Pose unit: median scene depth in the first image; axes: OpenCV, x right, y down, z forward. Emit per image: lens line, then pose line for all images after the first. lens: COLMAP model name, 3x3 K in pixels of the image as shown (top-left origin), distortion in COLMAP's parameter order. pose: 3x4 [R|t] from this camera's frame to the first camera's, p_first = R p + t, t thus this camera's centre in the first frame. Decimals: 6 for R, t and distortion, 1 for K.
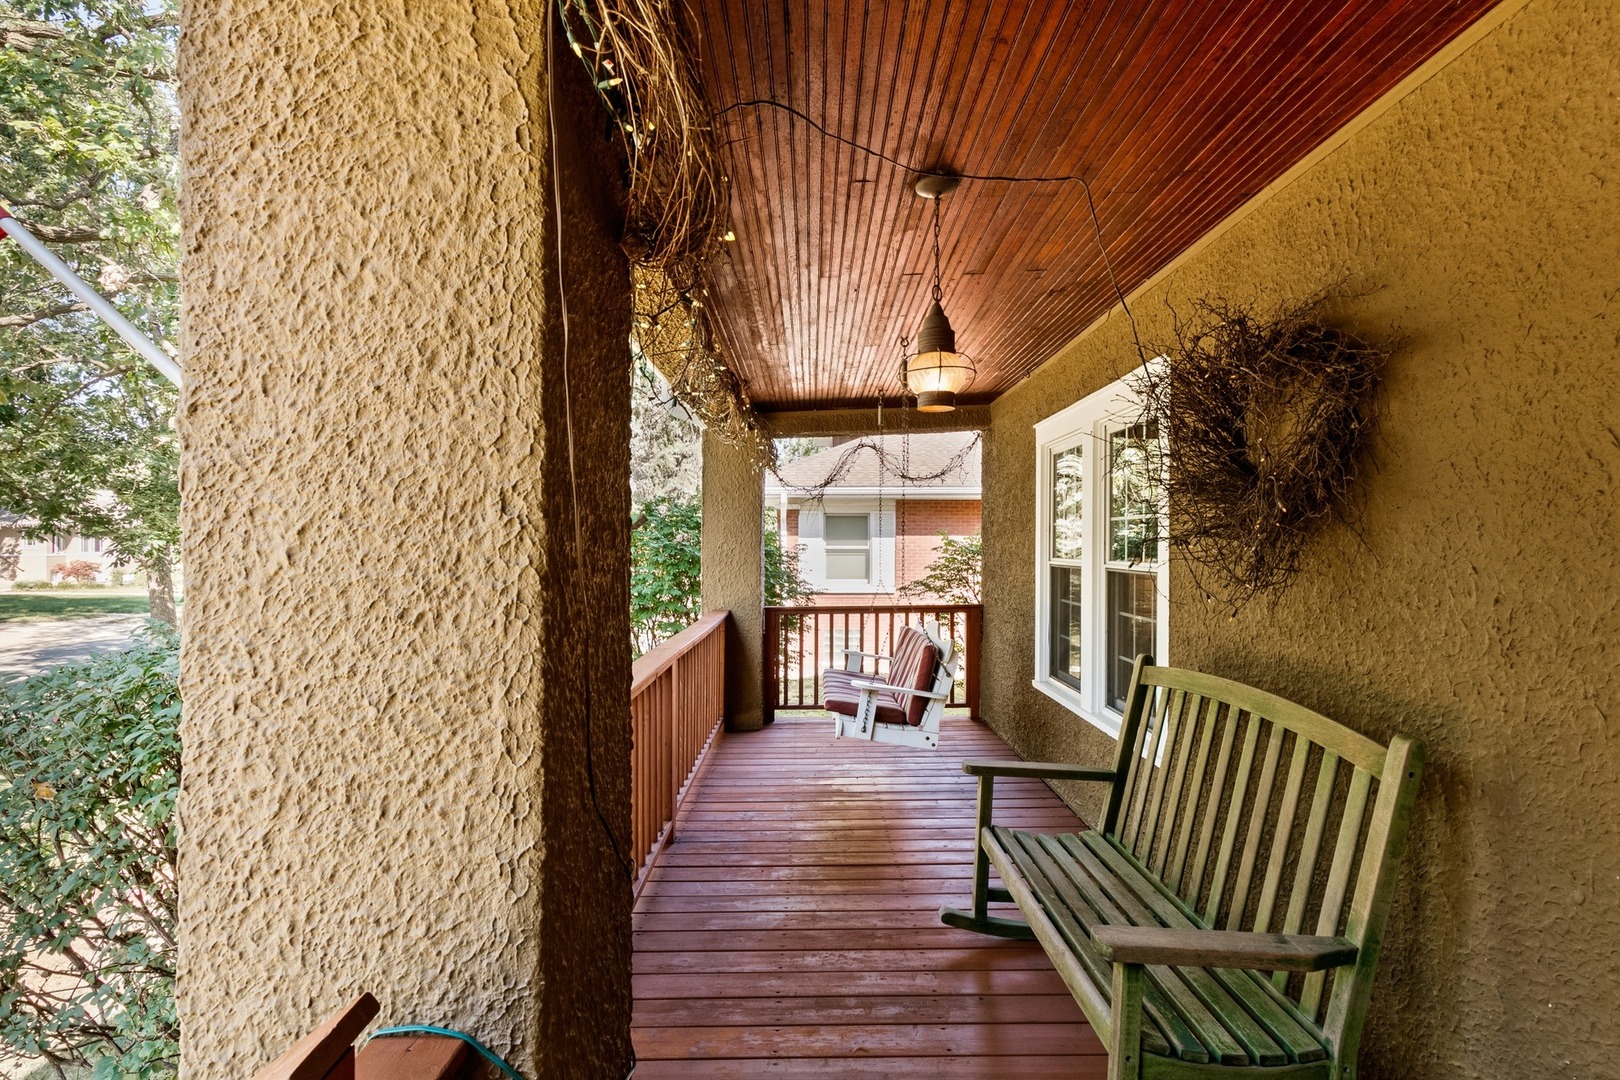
lens RADIAL K [[746.3, 0, 810.6], [0, 746.3, 538.1], [0, 0, 1]] dist [0.009662, -0.002558]
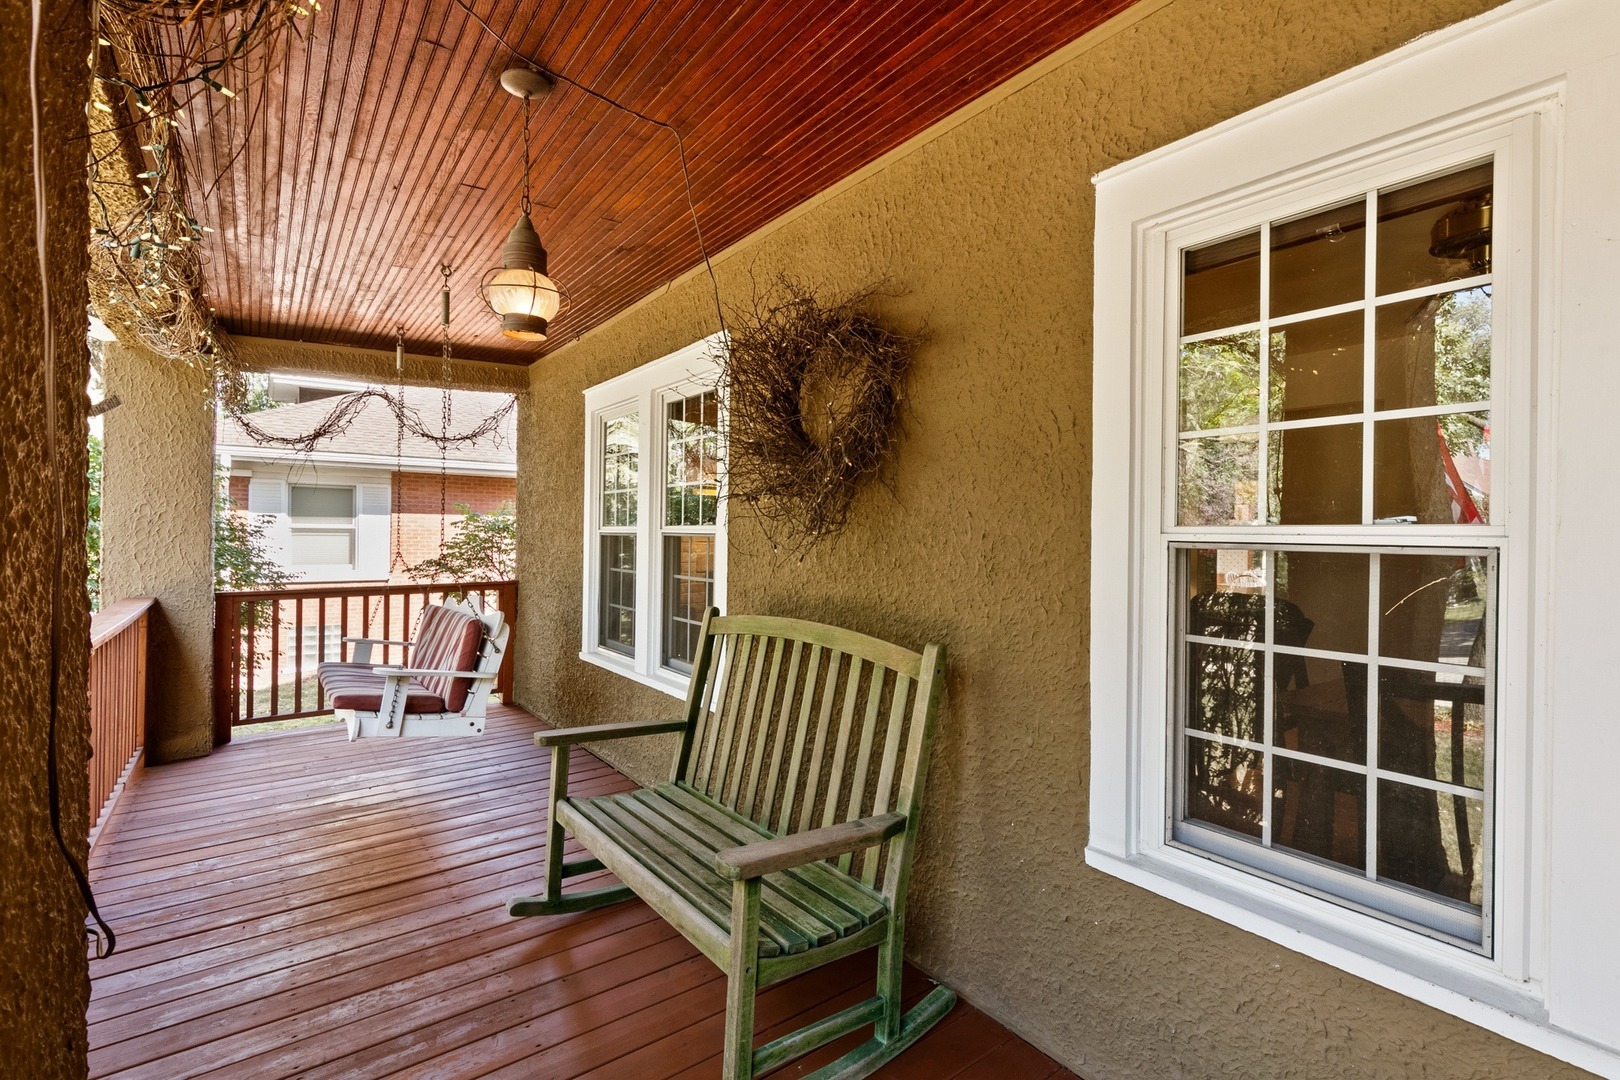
lens RADIAL K [[746.3, 0, 810.6], [0, 746.3, 538.1], [0, 0, 1]] dist [0.009662, -0.002558]
pose [[0.797113, 0.007746, 0.603781, -0.082900], [-0.014563, 0.999873, 0.006399, 0.049147], [-0.603655, -0.013893, 0.797125, 0.072777]]
